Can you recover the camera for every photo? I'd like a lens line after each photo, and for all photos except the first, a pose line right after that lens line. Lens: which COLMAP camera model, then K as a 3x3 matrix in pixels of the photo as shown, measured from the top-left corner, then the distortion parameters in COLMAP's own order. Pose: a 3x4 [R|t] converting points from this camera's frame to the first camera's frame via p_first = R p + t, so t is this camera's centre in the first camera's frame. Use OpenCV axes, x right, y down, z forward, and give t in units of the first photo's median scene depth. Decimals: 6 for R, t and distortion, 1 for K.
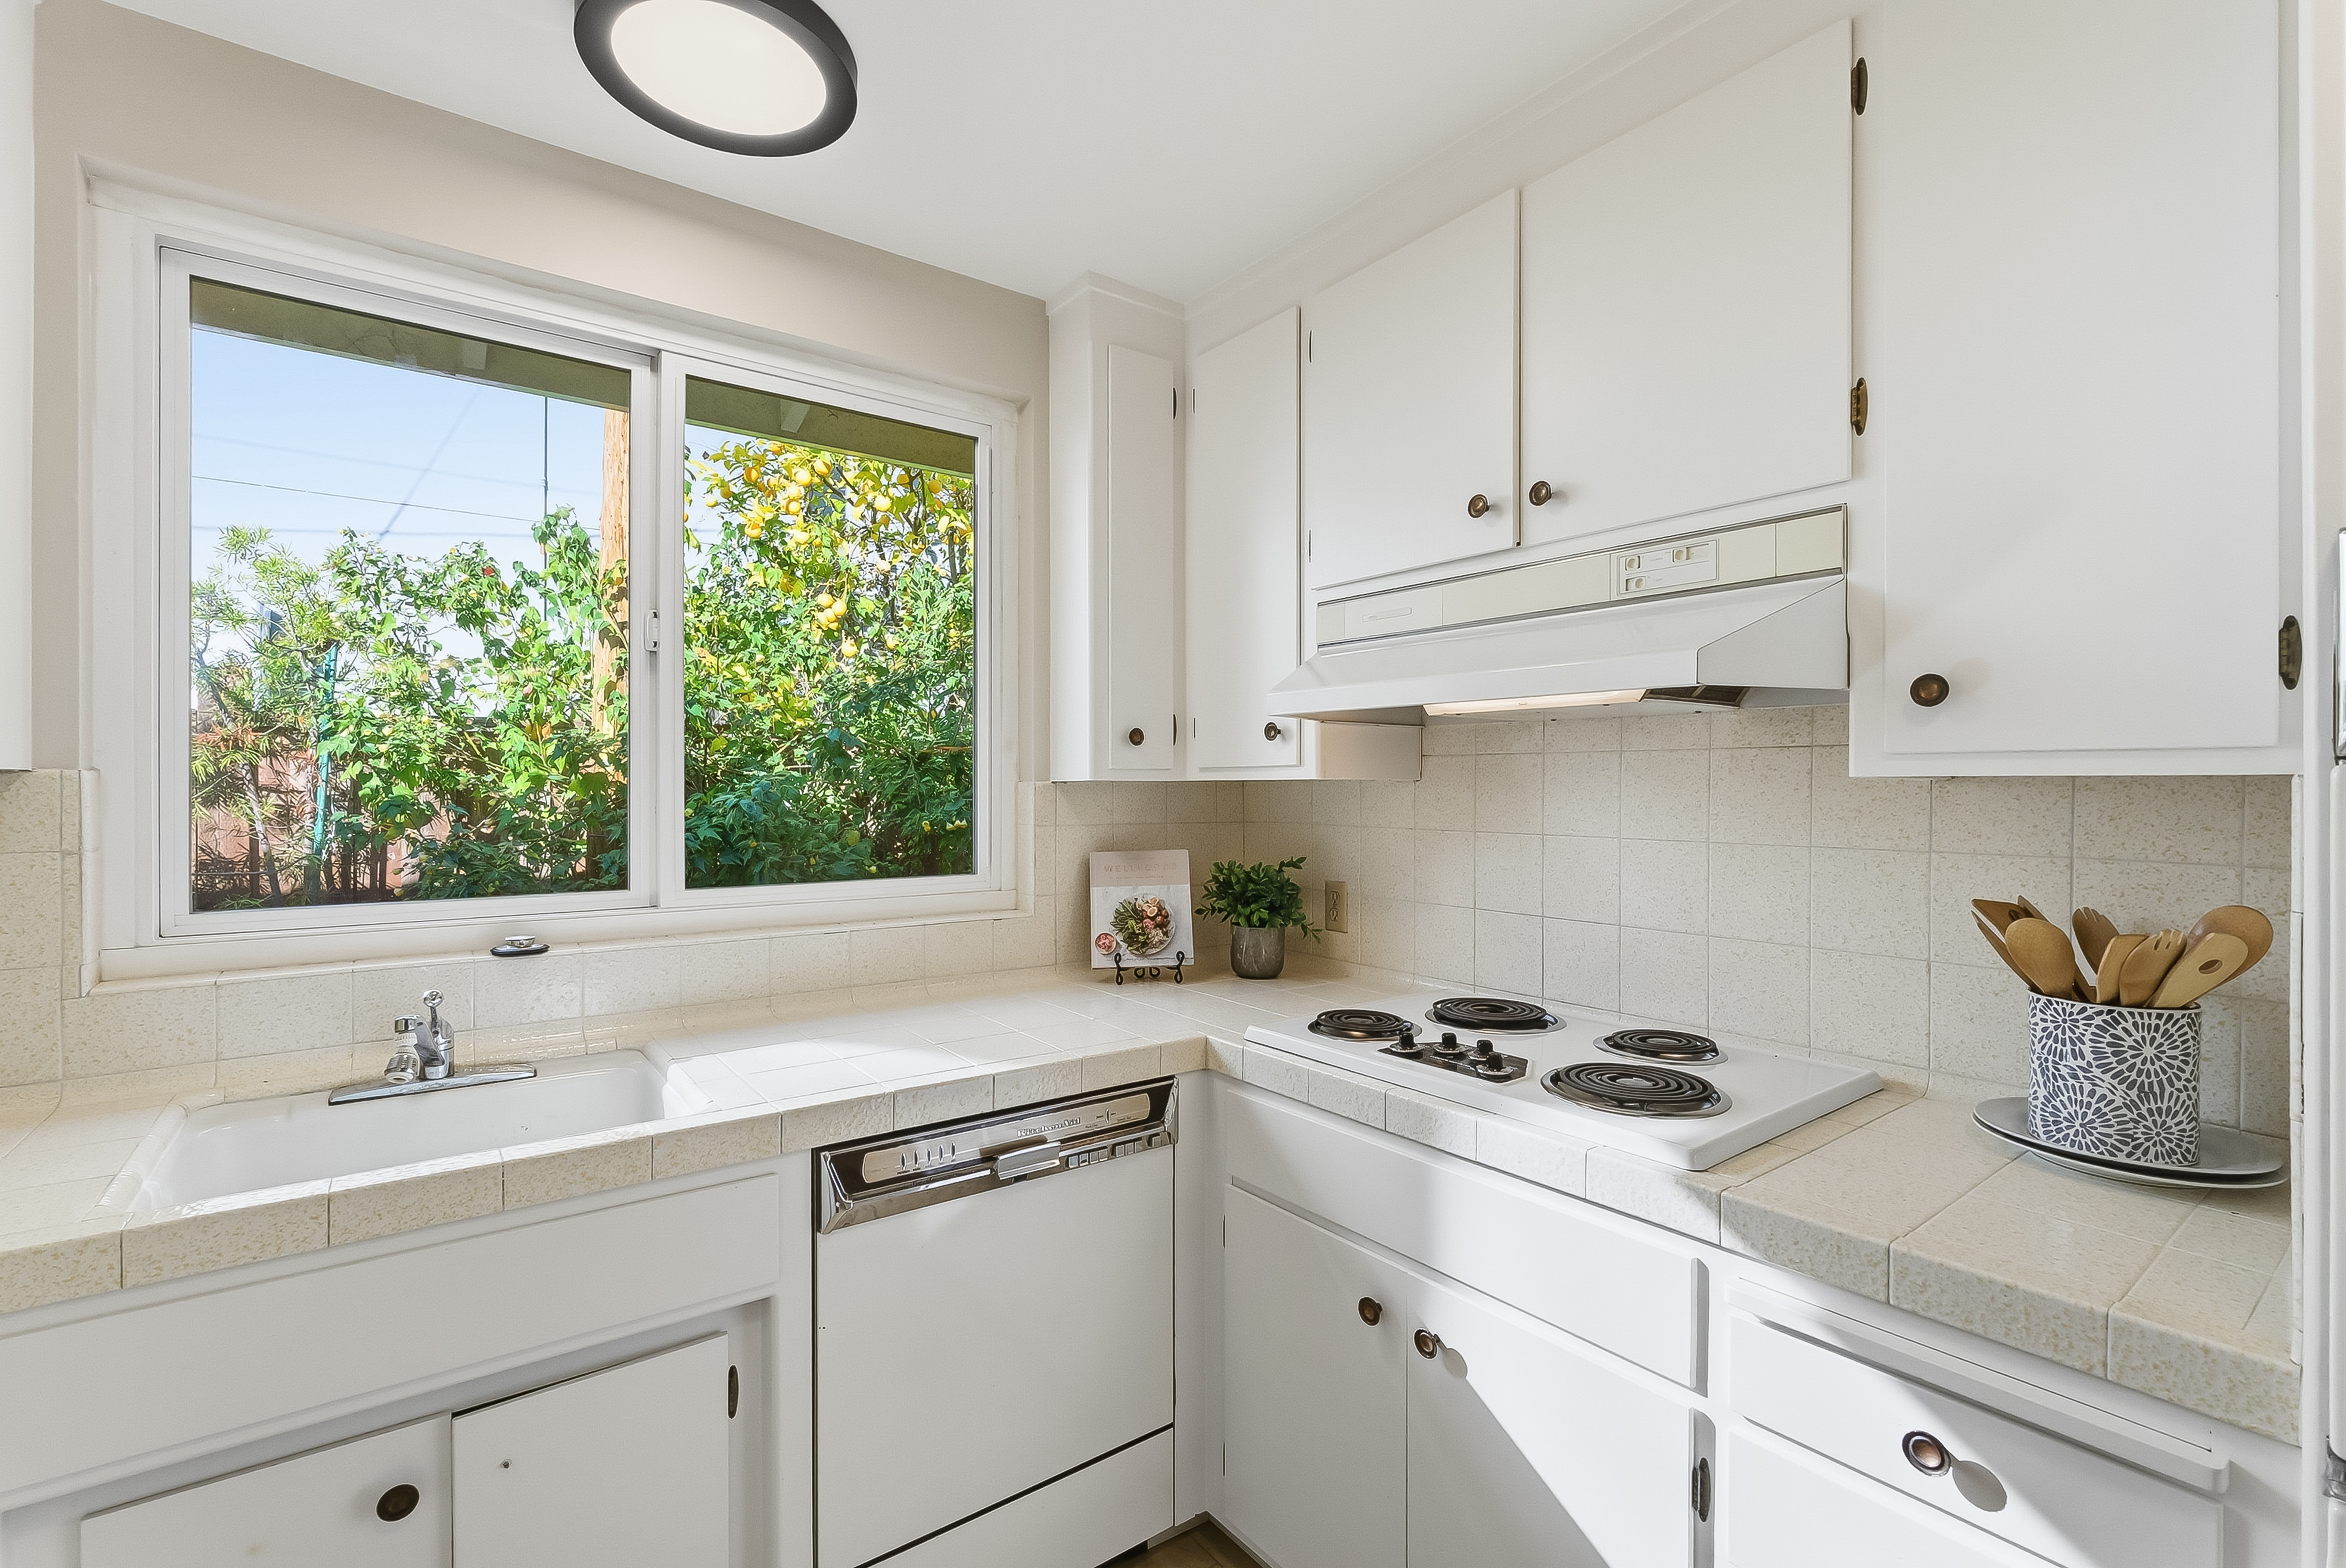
lens RADIAL K [[1045.0, 0, 1180.7], [0, 1045.0, 787.6], [0, 0, 1]] dist [-0.011126, 0.003755]
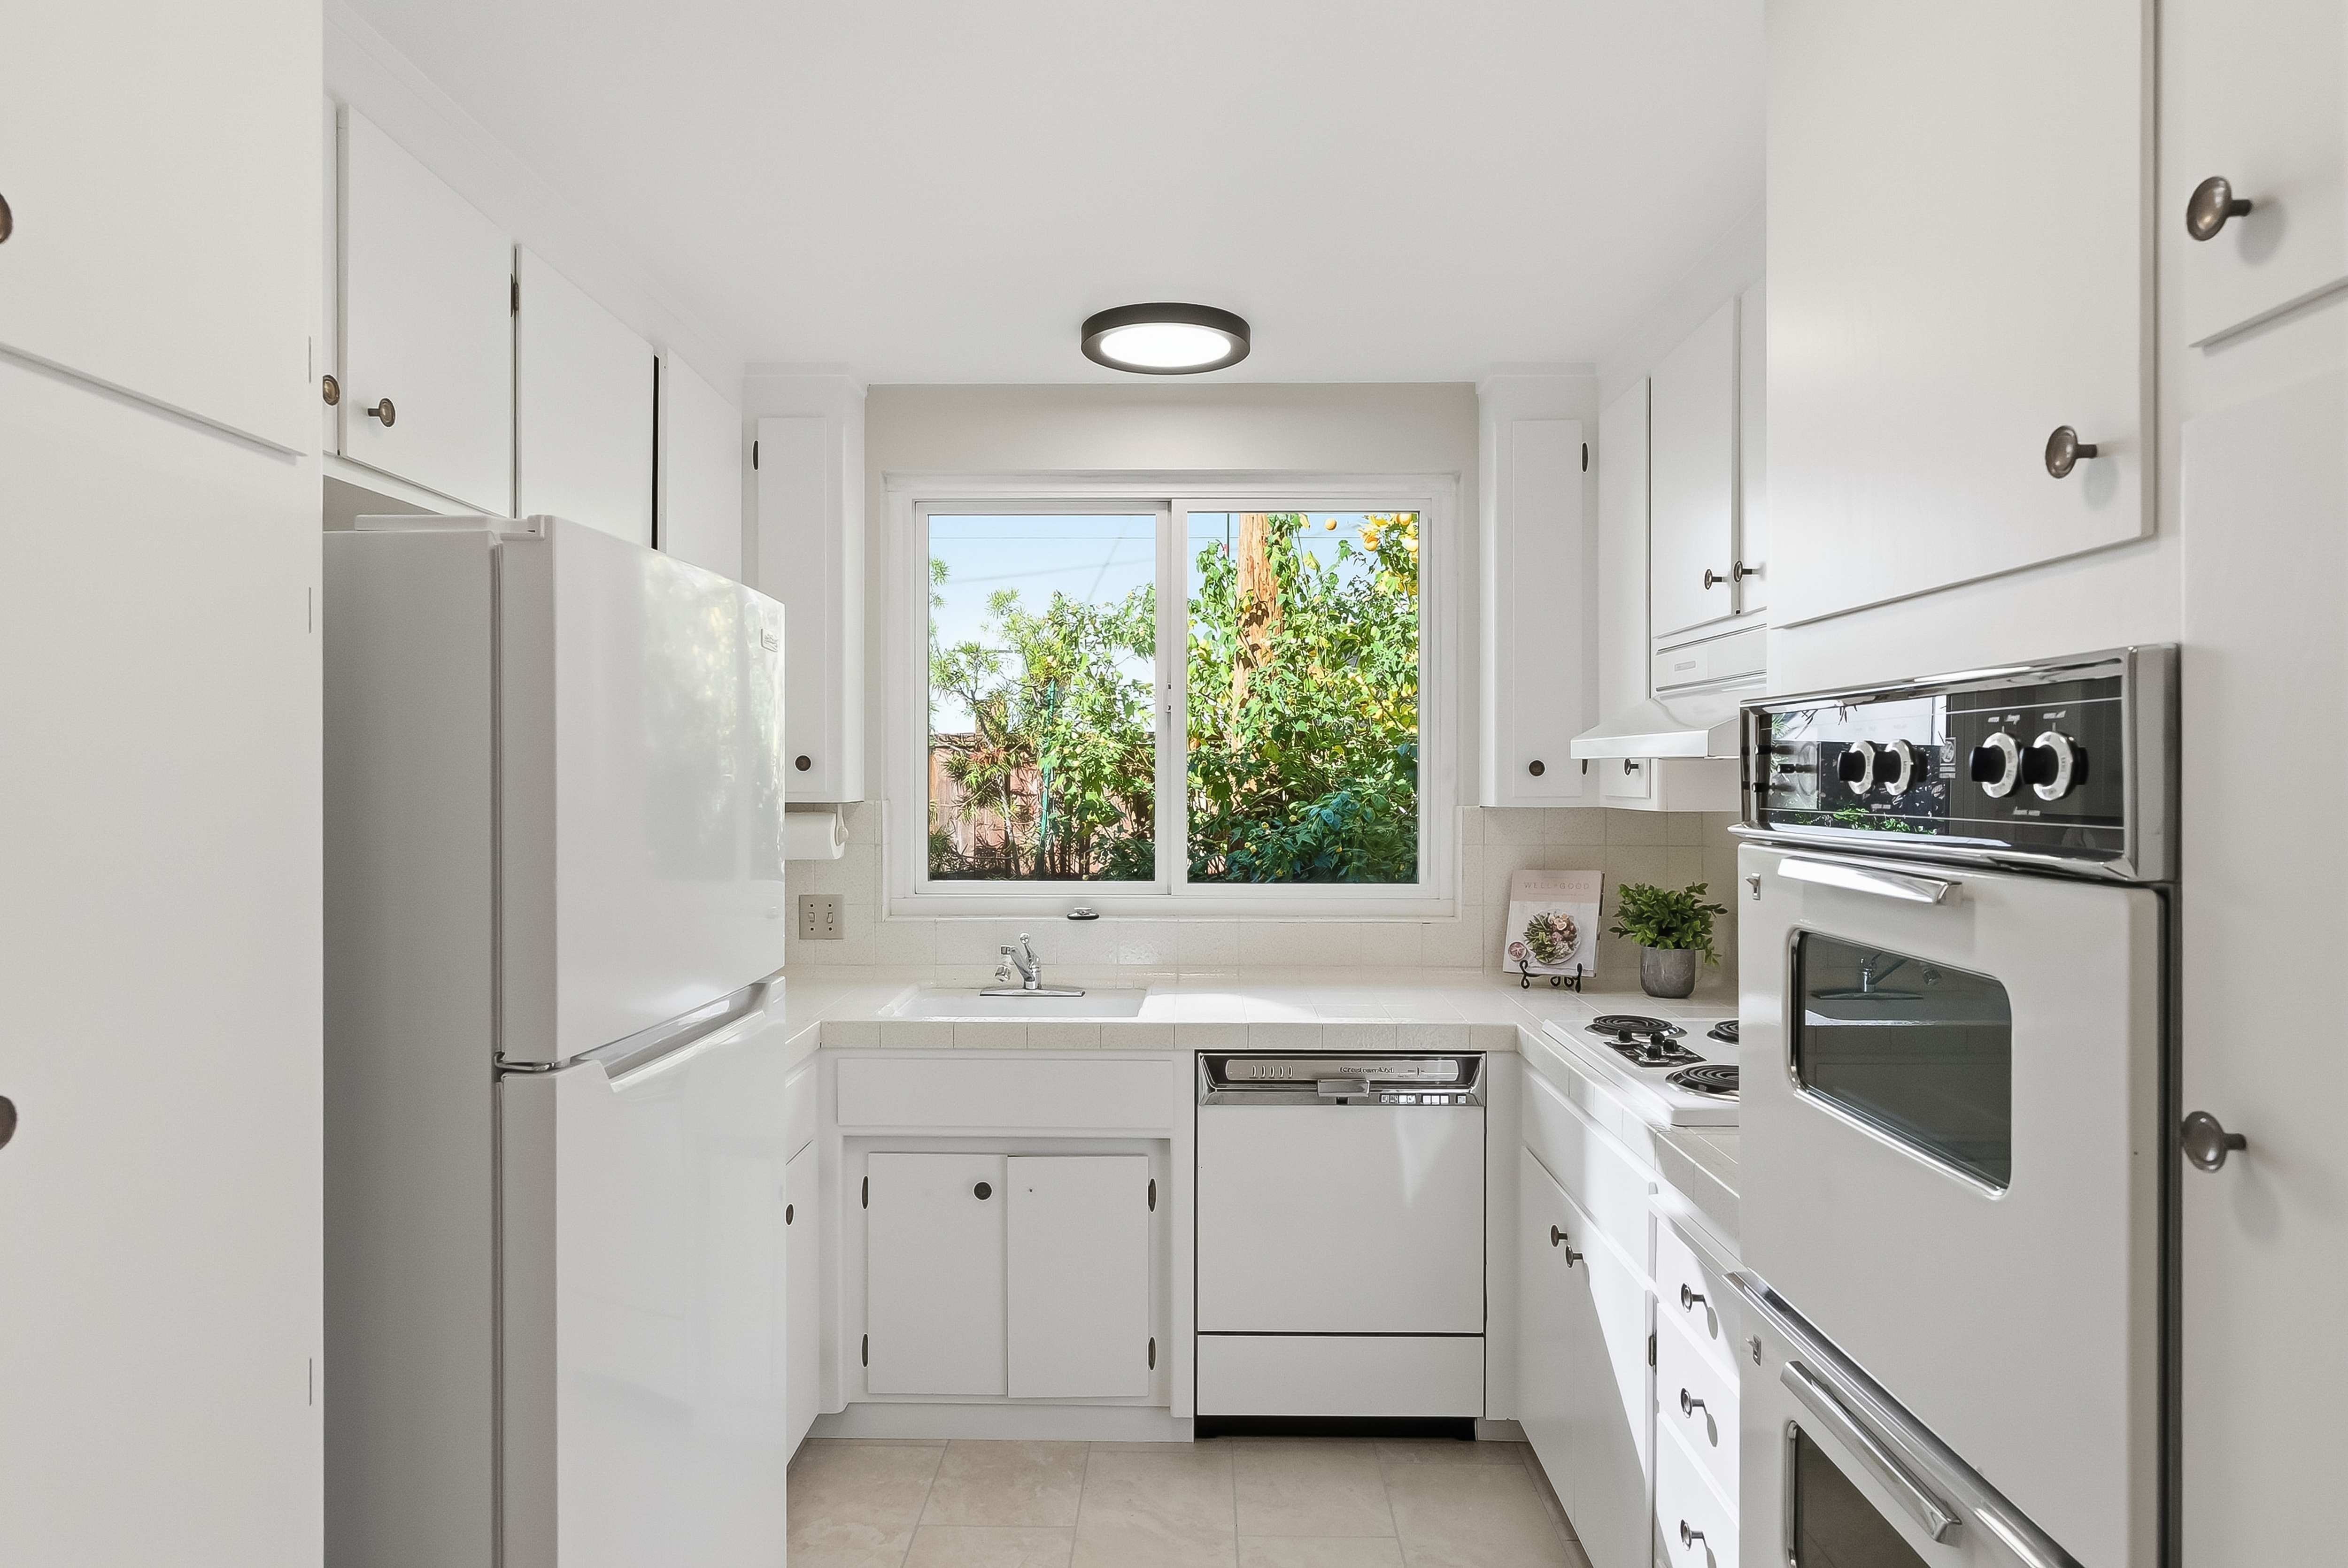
lens RADIAL K [[1388.1, 0, 1165.5], [0, 1388.1, 795.4], [0, 0, 1]] dist [-0.008248, 0.000604]
pose [[0.788887, 0.011733, -0.614426, 0.535978], [-0.001253, 0.999846, 0.017485, -0.043262], [0.614537, -0.013024, 0.788780, -0.401039]]
